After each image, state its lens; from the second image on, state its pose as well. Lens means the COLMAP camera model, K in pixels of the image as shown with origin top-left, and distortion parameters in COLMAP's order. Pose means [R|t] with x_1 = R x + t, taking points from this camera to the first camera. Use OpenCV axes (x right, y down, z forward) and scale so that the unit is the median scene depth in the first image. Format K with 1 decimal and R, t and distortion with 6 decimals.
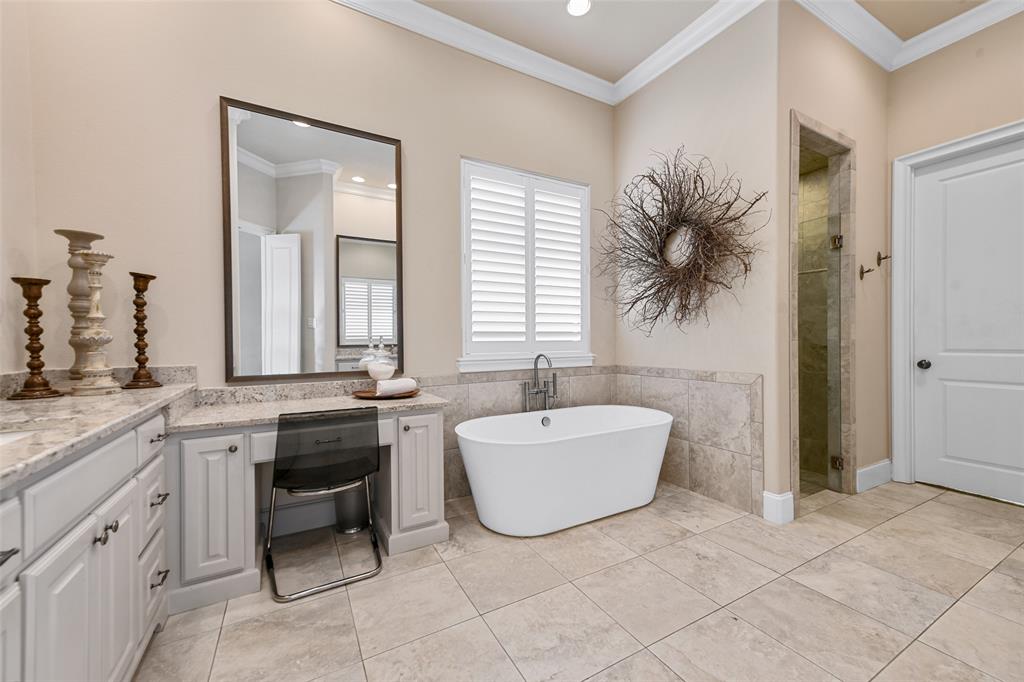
lens RADIAL K [[396.7, 0, 514.5], [0, 396.7, 342.4], [0, 0, 1]] dist [0.002315, 0.000191]
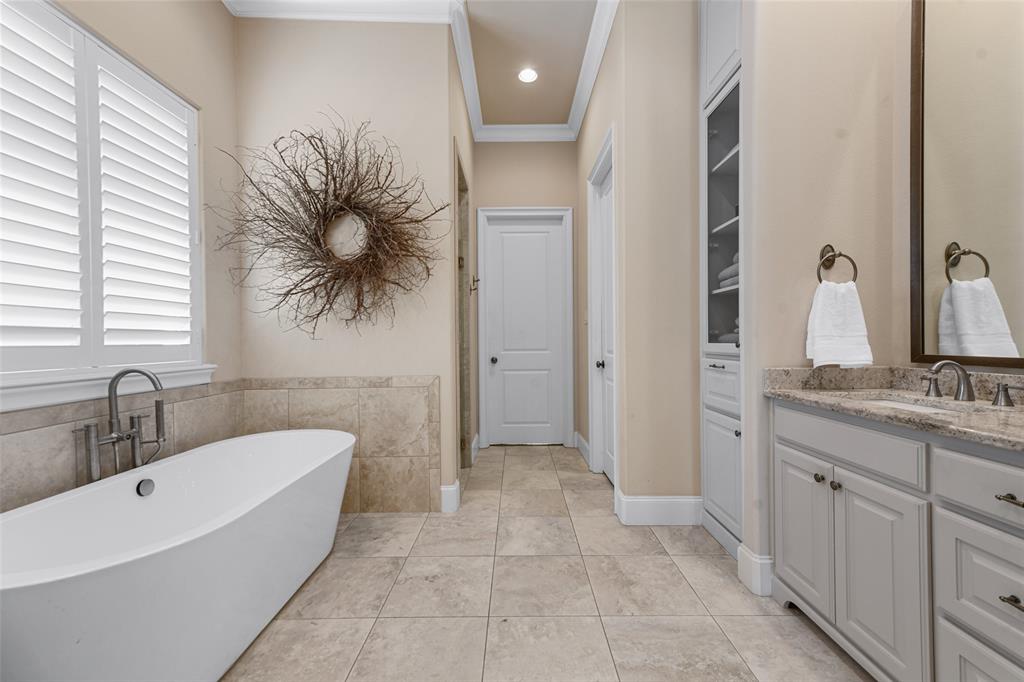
lens RADIAL K [[396.7, 0, 514.5], [0, 396.7, 342.4], [0, 0, 1]] dist [0.002315, 0.000191]
pose [[0.481272, -0.000063, 0.876571, -0.182421], [0.009763, 0.999938, -0.005289, 0.000343], [-0.876517, 0.011103, 0.481243, 0.288991]]
